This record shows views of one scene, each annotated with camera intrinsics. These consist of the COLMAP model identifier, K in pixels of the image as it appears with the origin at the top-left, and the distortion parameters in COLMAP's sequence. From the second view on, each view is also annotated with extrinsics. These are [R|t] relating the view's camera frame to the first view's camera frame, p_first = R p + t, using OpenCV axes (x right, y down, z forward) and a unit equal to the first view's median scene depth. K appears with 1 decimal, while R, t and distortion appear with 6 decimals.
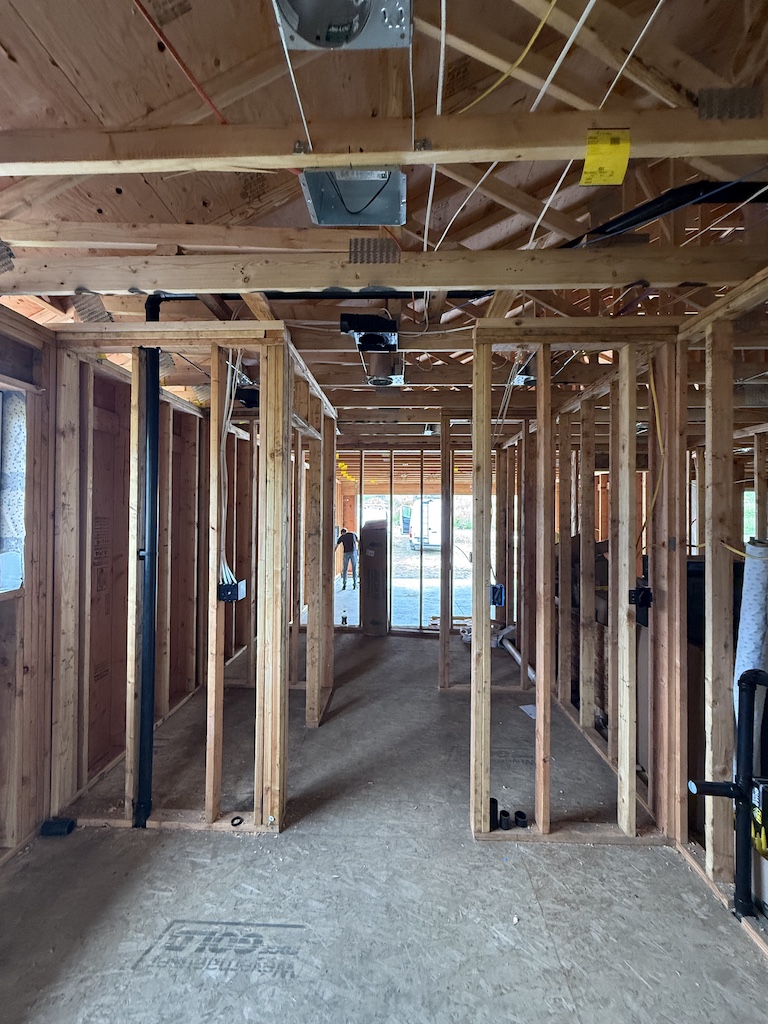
lens RADIAL K [[411.9, 0, 384.4], [0, 411.9, 509.8], [0, 0, 1]] dist [0.000781, 0.000688]
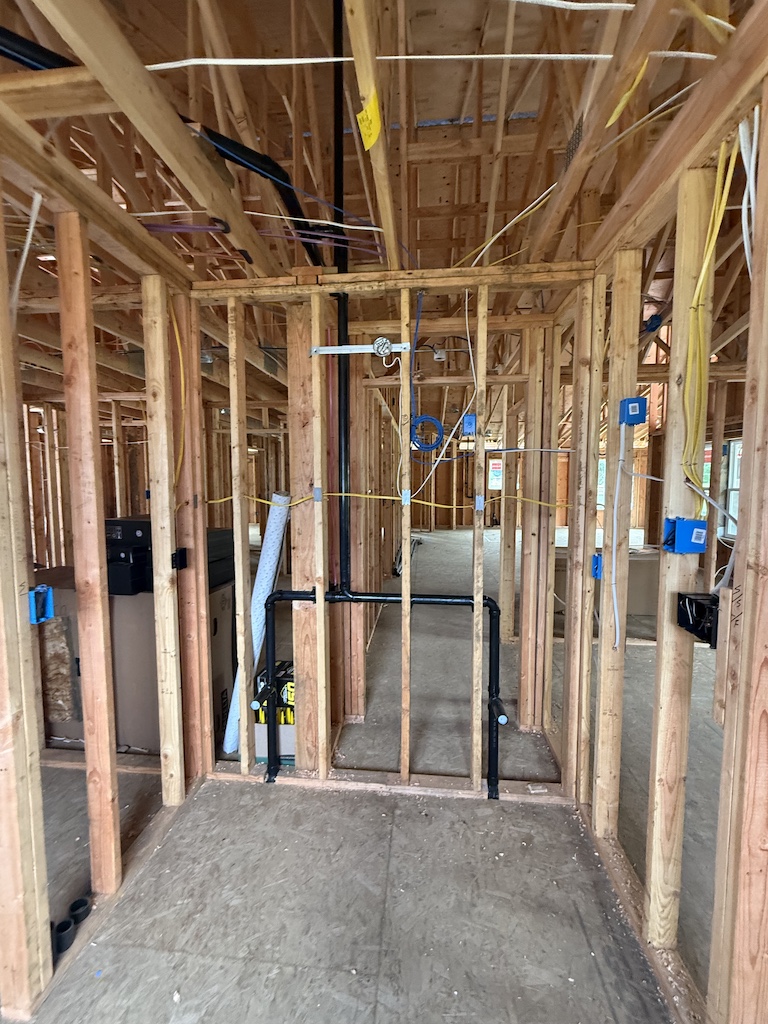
lens RADIAL K [[411.9, 0, 384.3], [0, 411.9, 509.7], [0, 0, 1]] dist [0.000781, 0.000688]
pose [[0.064546, -0.078990, 0.994784, -0.289801], [-0.003519, 0.996838, 0.079381, 0.020630], [-0.997909, -0.008624, 0.064064, 0.470148]]
